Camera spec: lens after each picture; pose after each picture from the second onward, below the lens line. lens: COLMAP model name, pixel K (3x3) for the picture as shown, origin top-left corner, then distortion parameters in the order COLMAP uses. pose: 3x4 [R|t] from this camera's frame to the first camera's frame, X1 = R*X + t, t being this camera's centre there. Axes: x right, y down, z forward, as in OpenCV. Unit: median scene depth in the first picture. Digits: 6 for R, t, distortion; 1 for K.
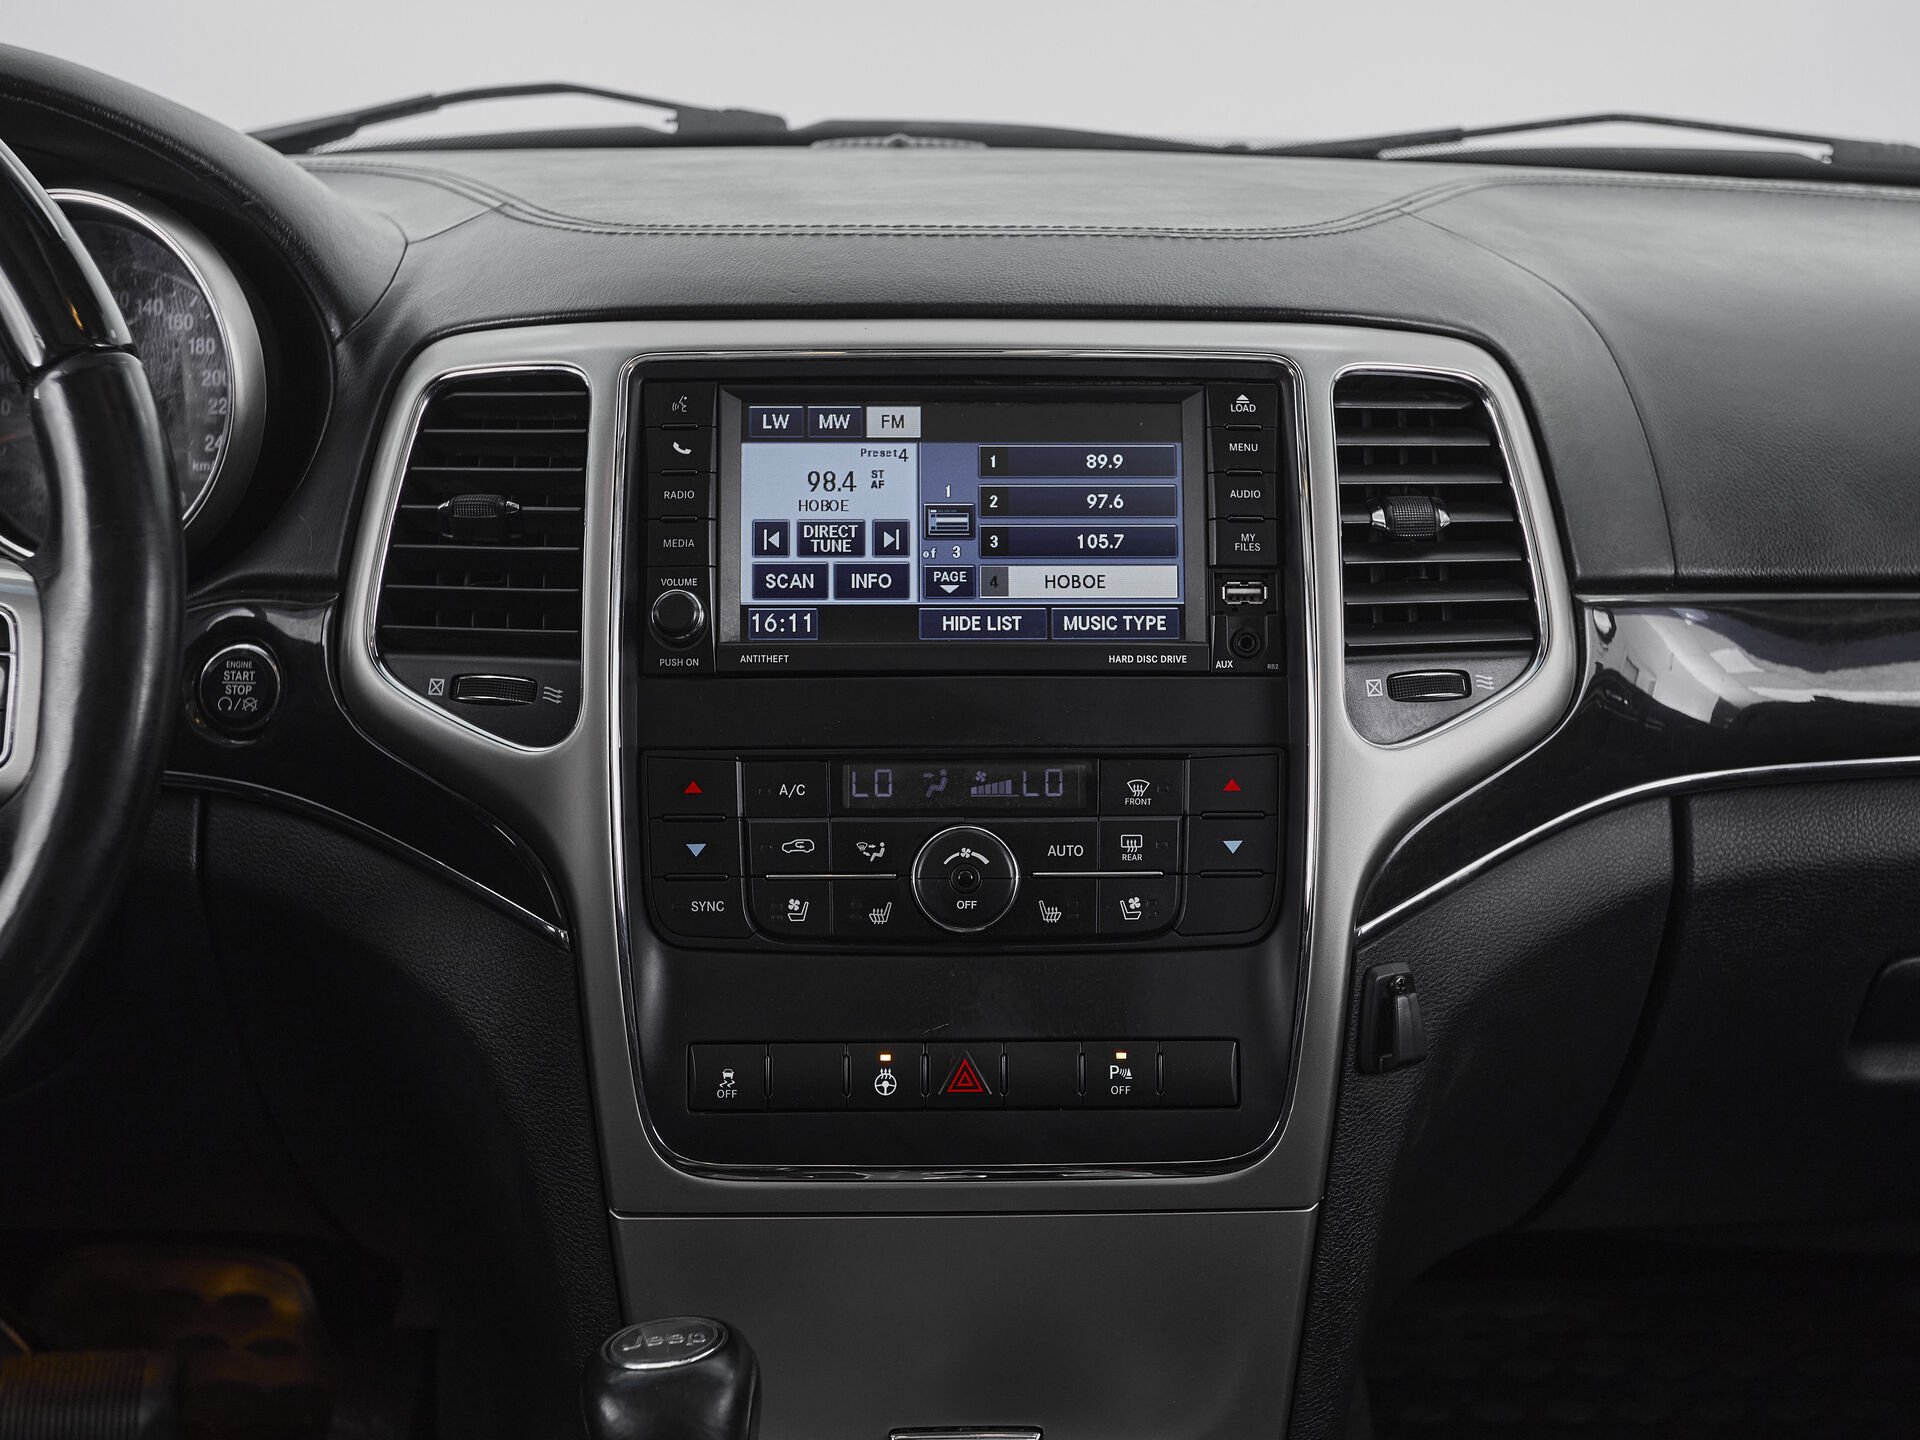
lens RADIAL K [[2493.1, 0, 956.4], [0, 2493.1, 724.6], [0, 0, 1]] dist [0.034781, 0.000000]
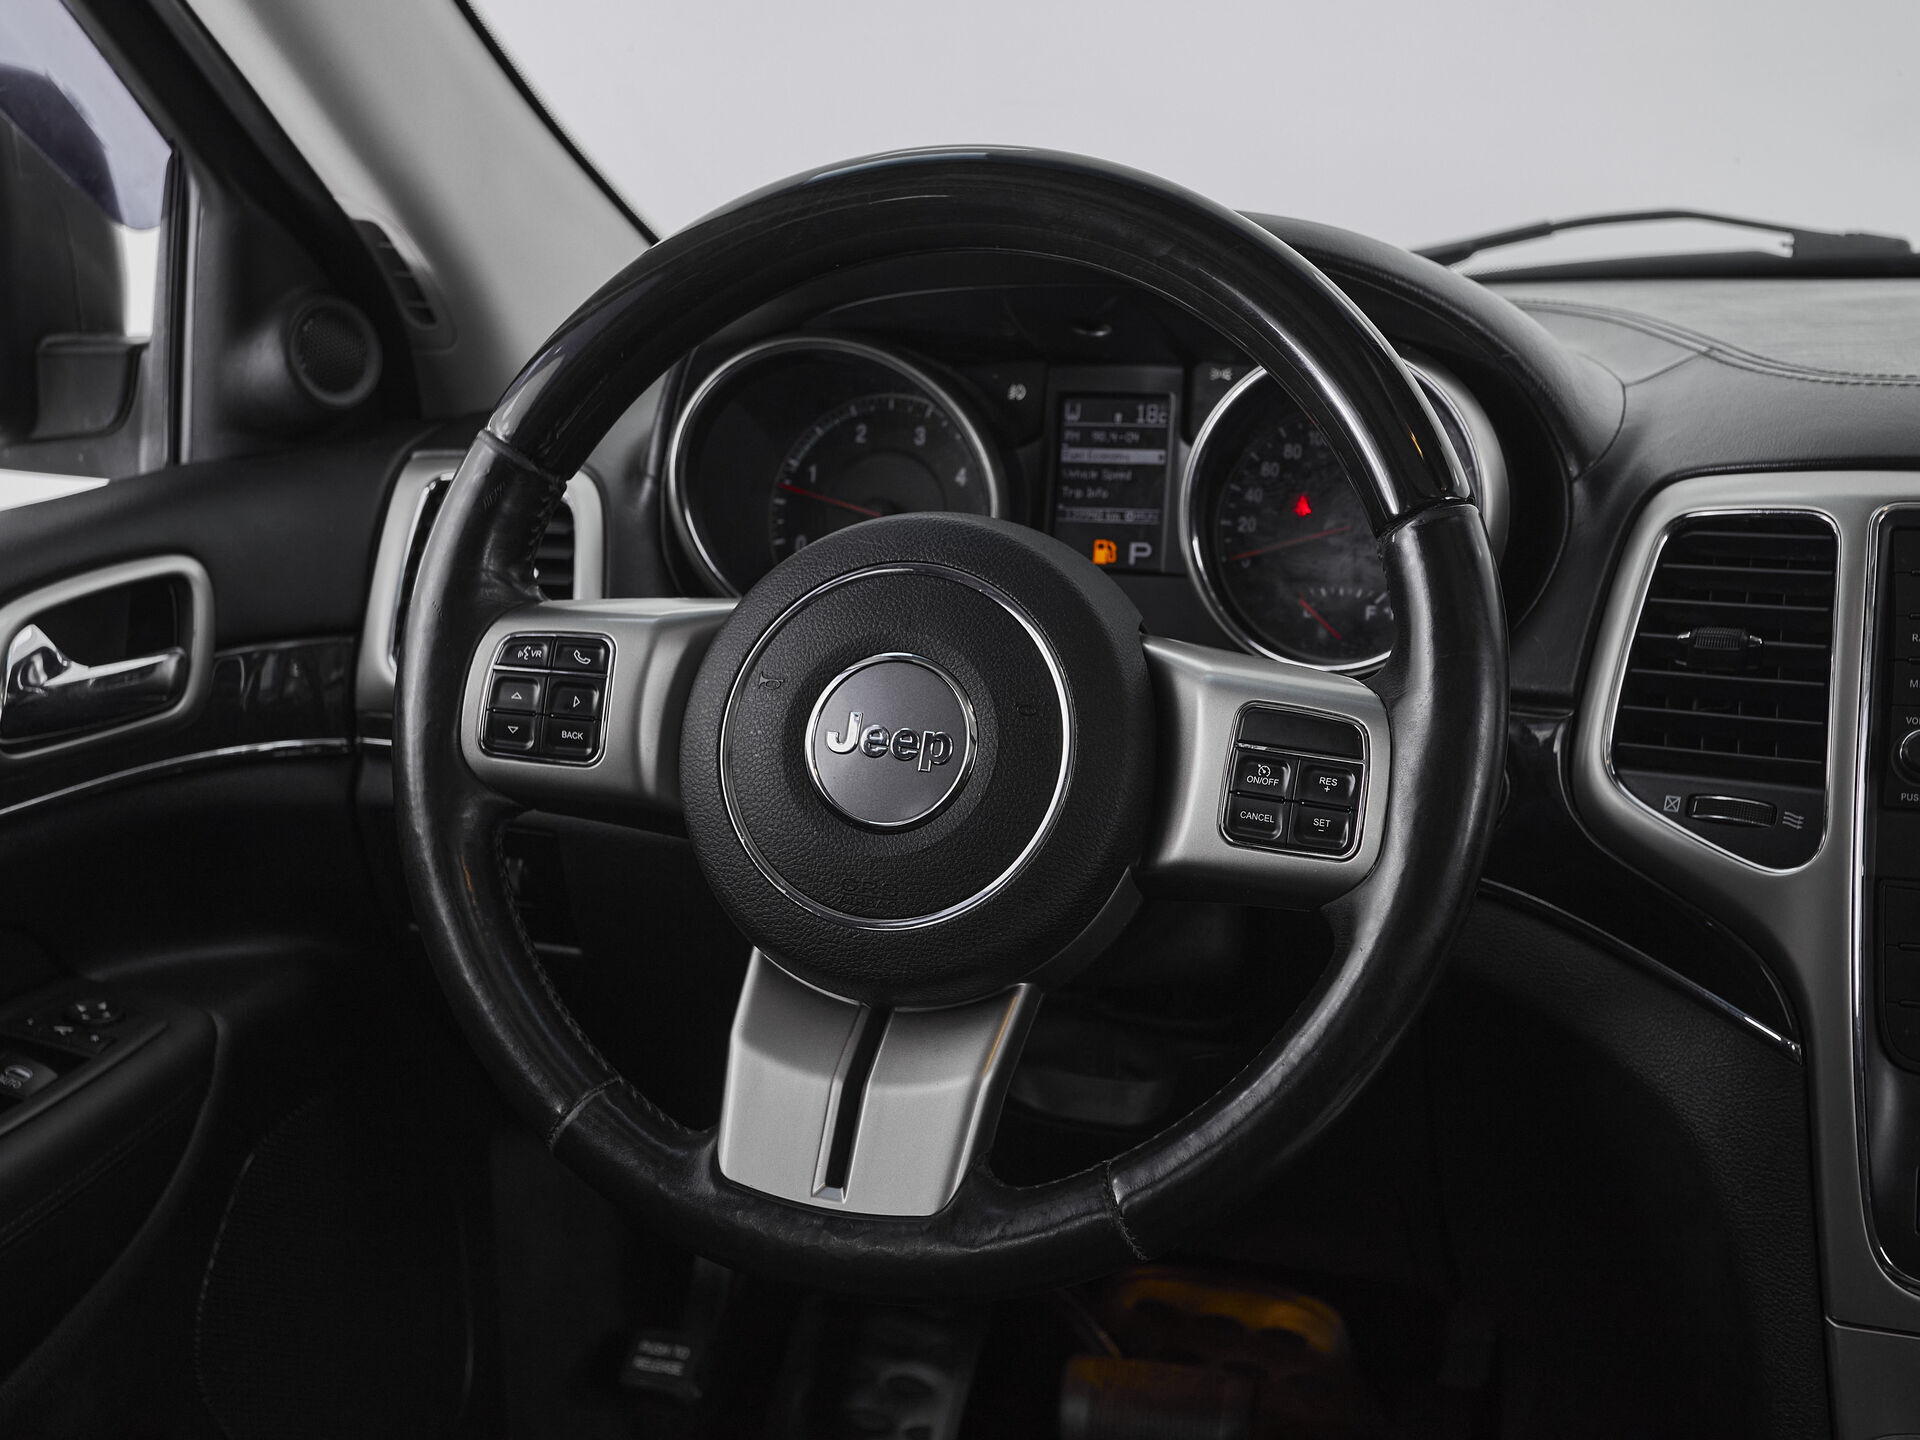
lens RADIAL K [[2493.1, 0, 922.6], [0, 2493.1, 650.2], [0, 0, 1]] dist [0.034781, 0.000000]
pose [[0.940142, 0.050706, -0.336989, -0.151320], [-0.067909, 0.996911, -0.039450, -0.016593], [0.333947, 0.059973, 0.940682, -0.130603]]
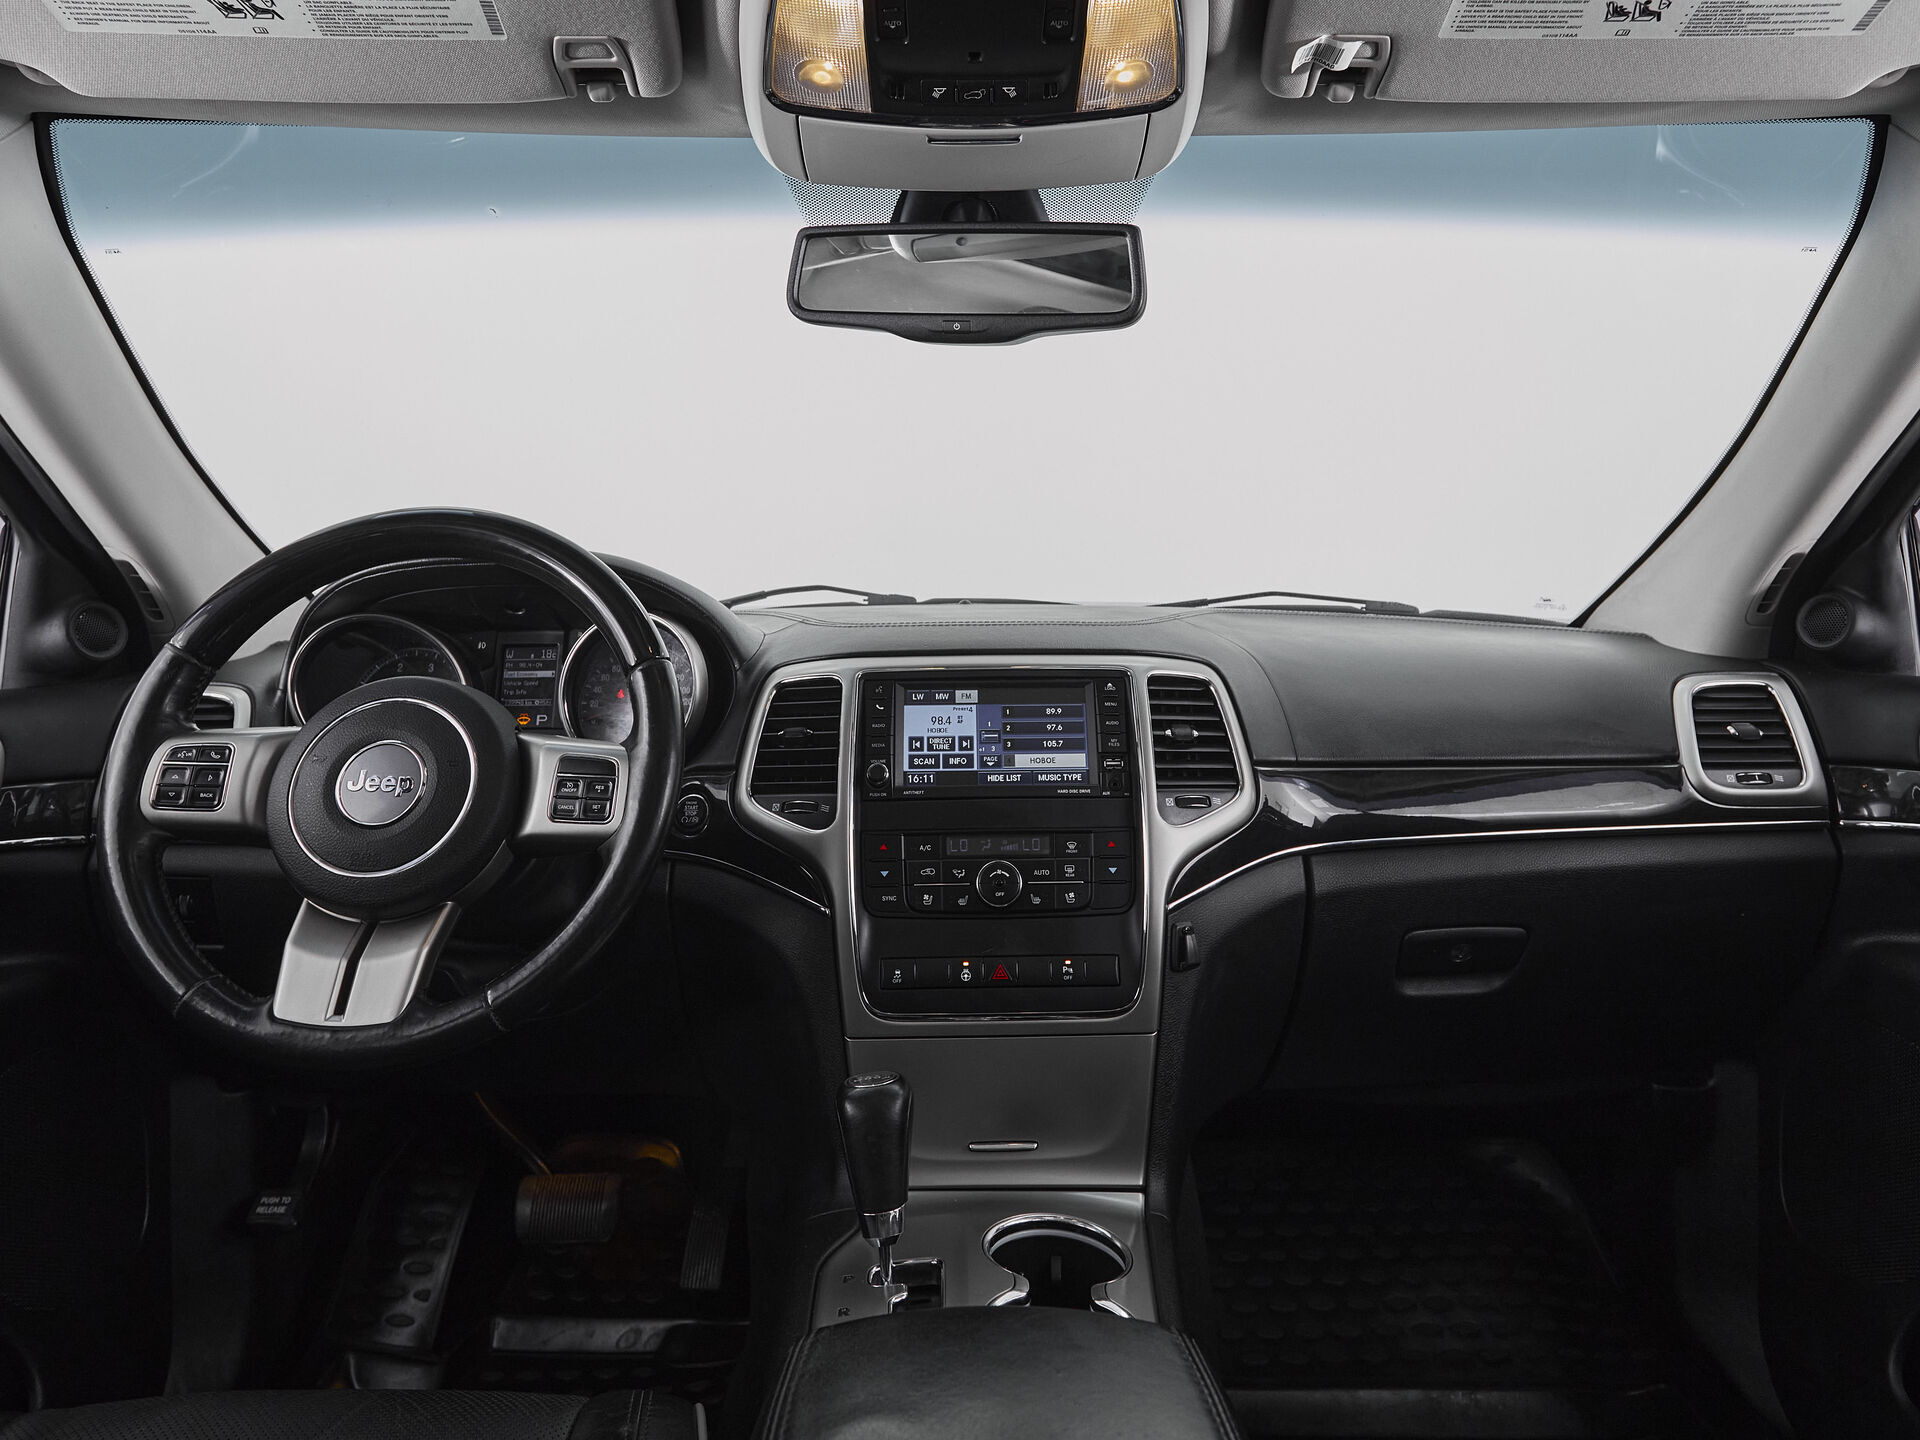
lens RADIAL K [[1261.9, 0, 970.9], [0, 1261.9, 585.5], [0, 0, 1]] dist [0.005689, -0.007709]
pose [[0.999850, -0.013526, -0.010786, -0.006227], [0.010014, 0.960902, -0.276706, 0.116336], [0.014107, 0.276557, 0.960894, -0.213339]]
